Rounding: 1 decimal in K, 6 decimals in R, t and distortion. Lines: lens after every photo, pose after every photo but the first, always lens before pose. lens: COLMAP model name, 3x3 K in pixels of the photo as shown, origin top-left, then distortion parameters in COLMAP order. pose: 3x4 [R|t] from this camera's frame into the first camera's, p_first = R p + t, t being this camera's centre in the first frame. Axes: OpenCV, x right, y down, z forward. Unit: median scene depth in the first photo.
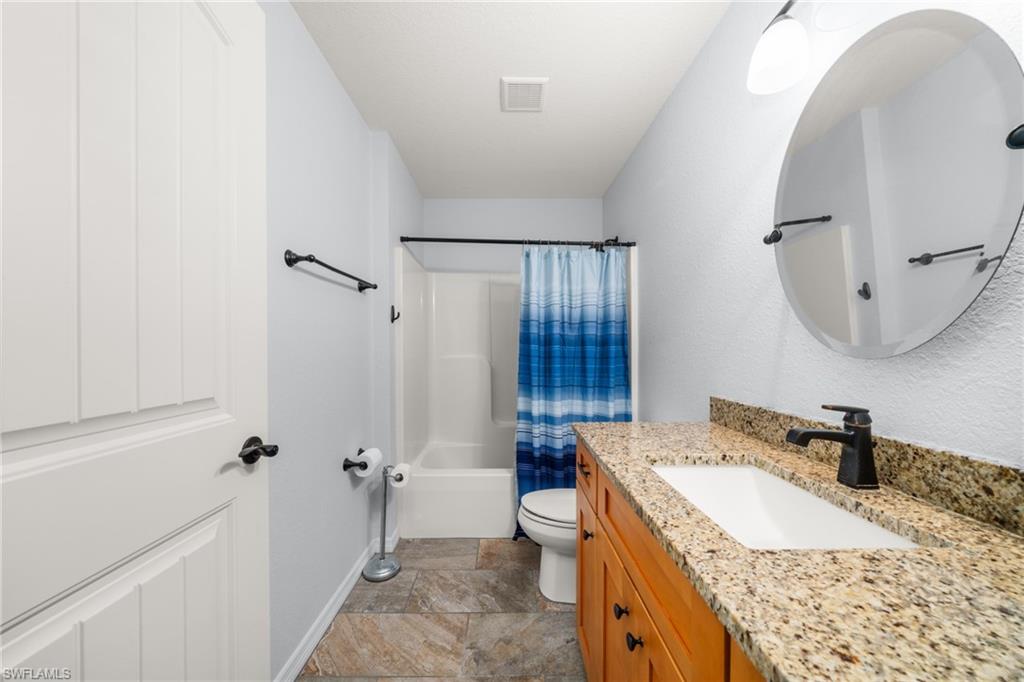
lens RADIAL K [[354.5, 0, 514.0], [0, 354.5, 345.8], [0, 0, 1]] dist [0.000217, 0.000452]
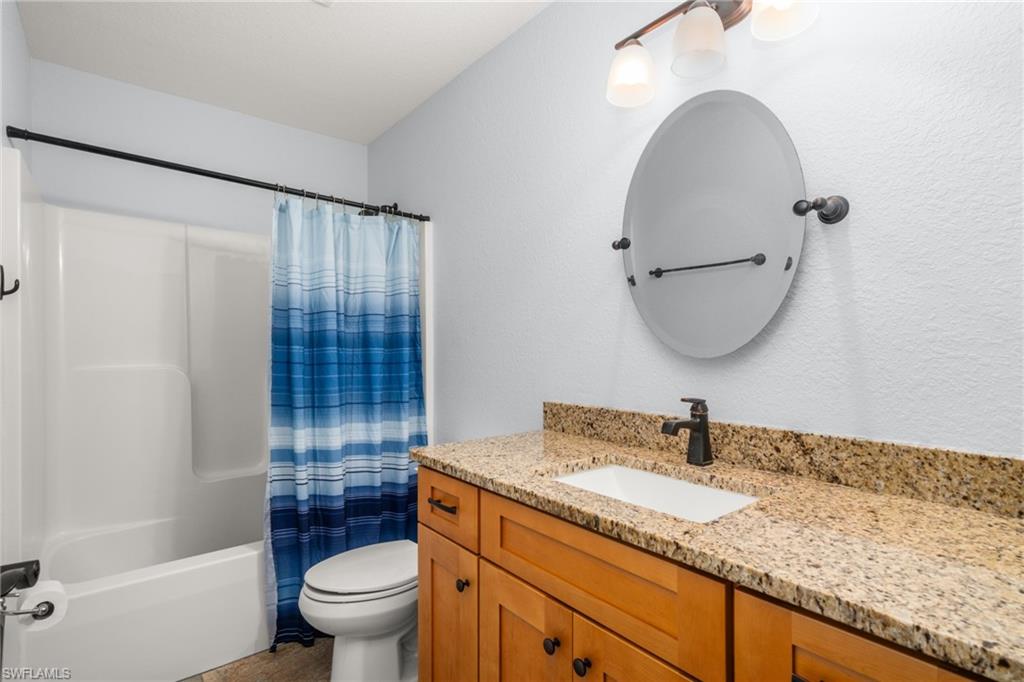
lens RADIAL K [[489.0, 0, 512.0], [0, 489.0, 341.0], [0, 0, 1]] dist [0.012180, -0.000061]
pose [[0.788108, 0.007377, 0.615492, -0.318502], [0.000238, 0.999924, -0.012288, -0.000514], [-0.615536, 0.009831, 0.788047, 0.046572]]
